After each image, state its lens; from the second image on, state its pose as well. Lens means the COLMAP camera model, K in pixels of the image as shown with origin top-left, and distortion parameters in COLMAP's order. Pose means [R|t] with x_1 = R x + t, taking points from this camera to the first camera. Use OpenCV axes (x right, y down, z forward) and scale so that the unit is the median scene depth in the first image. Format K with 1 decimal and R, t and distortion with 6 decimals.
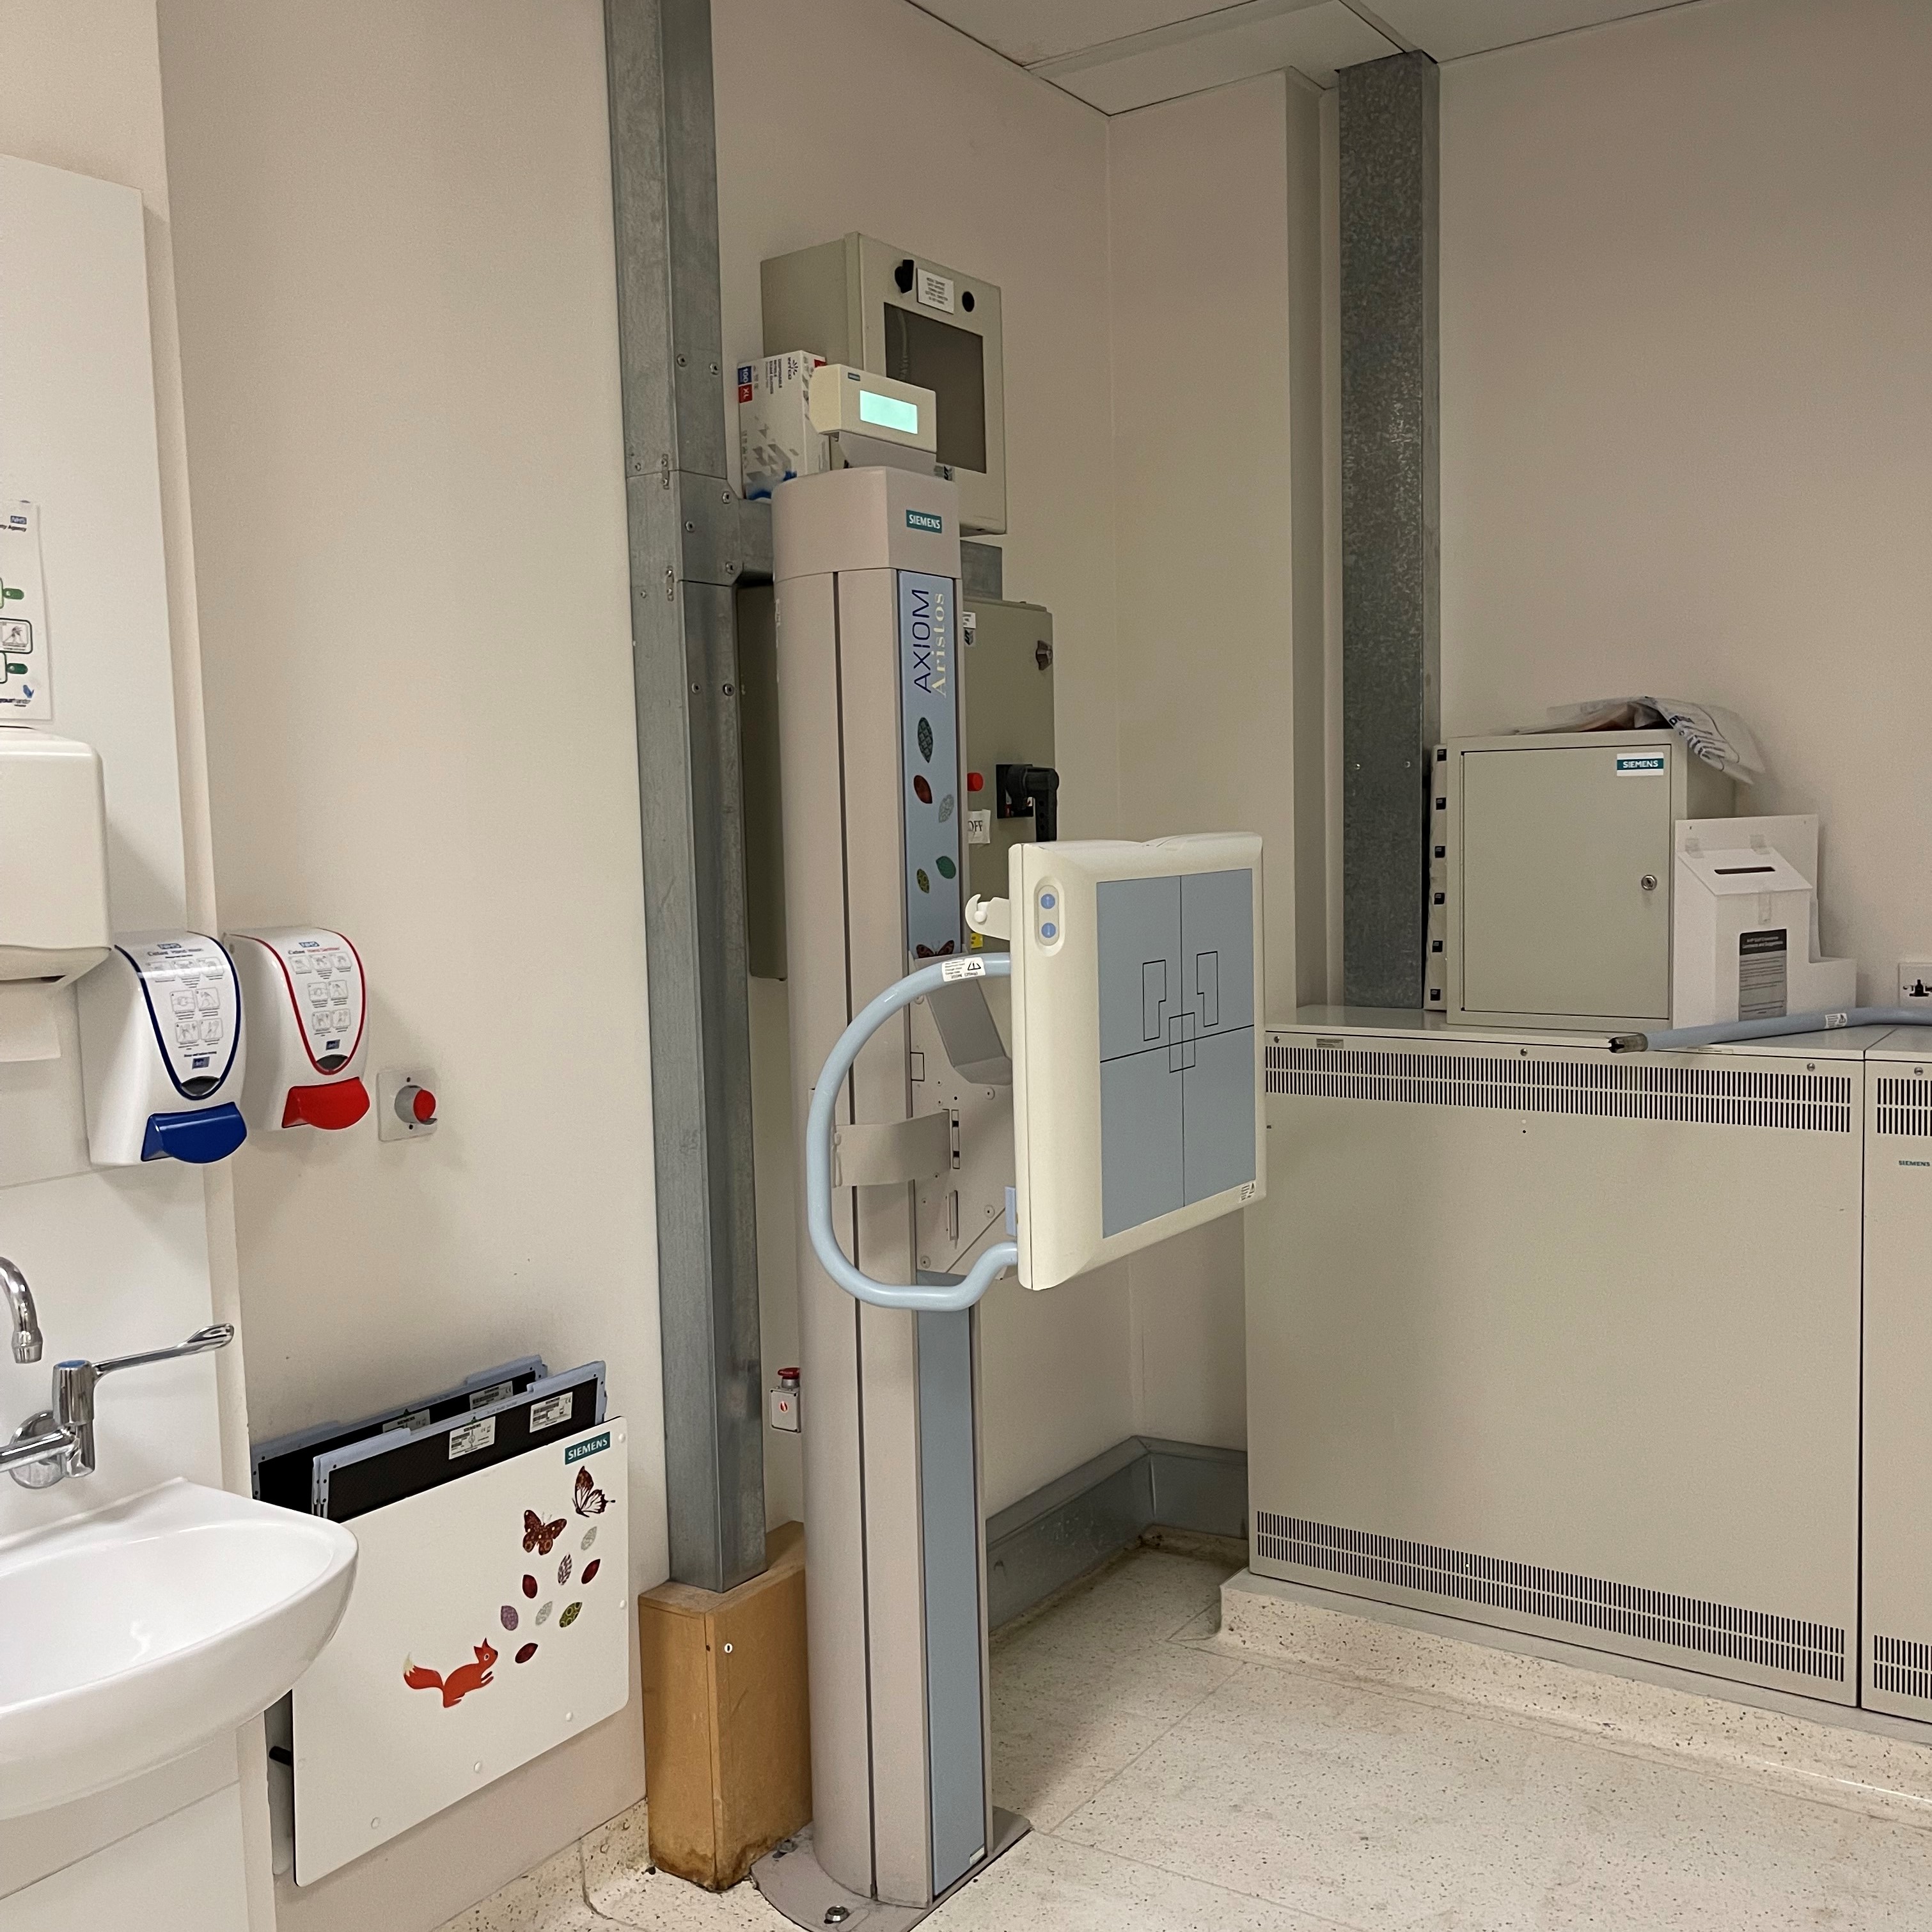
lens RADIAL K [[1945.5, 0, 963.8], [0, 1945.5, 977.5], [0, 0, 1]] dist [0.054053, -0.065187]
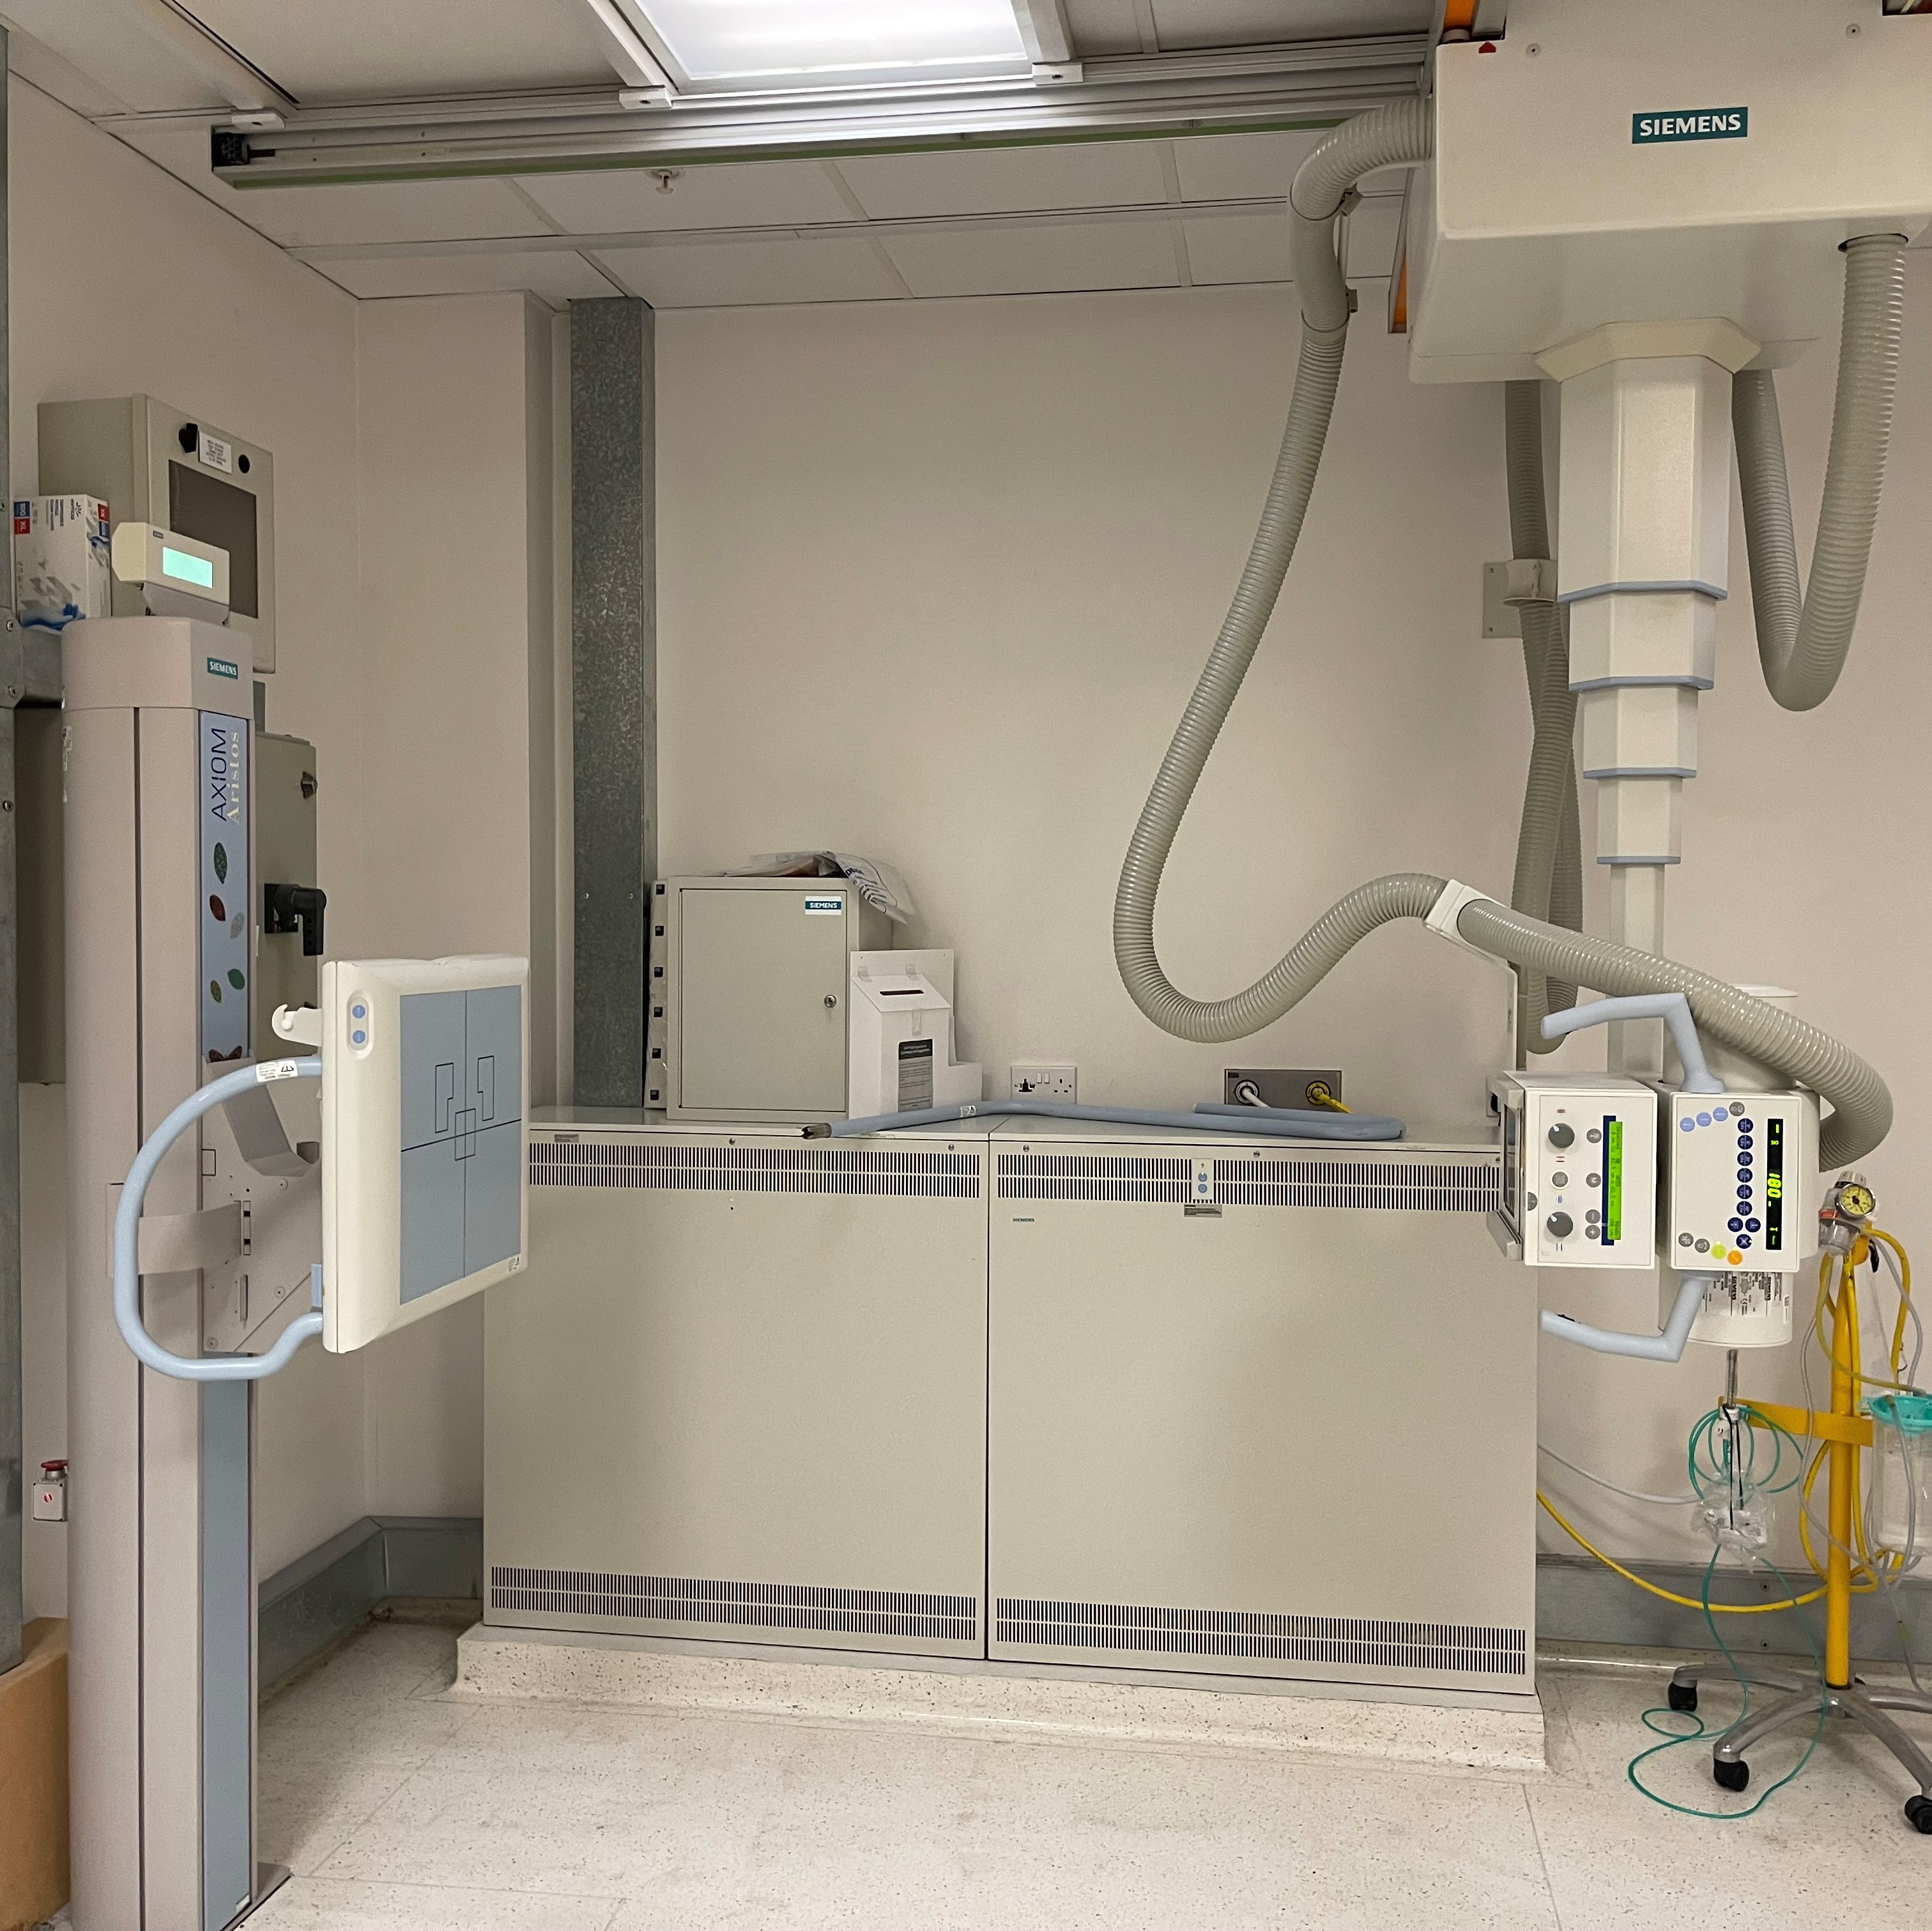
lens RADIAL K [[1945.3, 0, 963.8], [0, 1945.3, 977.0], [0, 0, 1]] dist [0.054053, -0.065187]
pose [[0.911017, 0.017425, 0.412001, -0.079356], [0.006235, 0.998411, -0.056014, 0.005495], [-0.412323, 0.053599, 0.909460, -0.151887]]
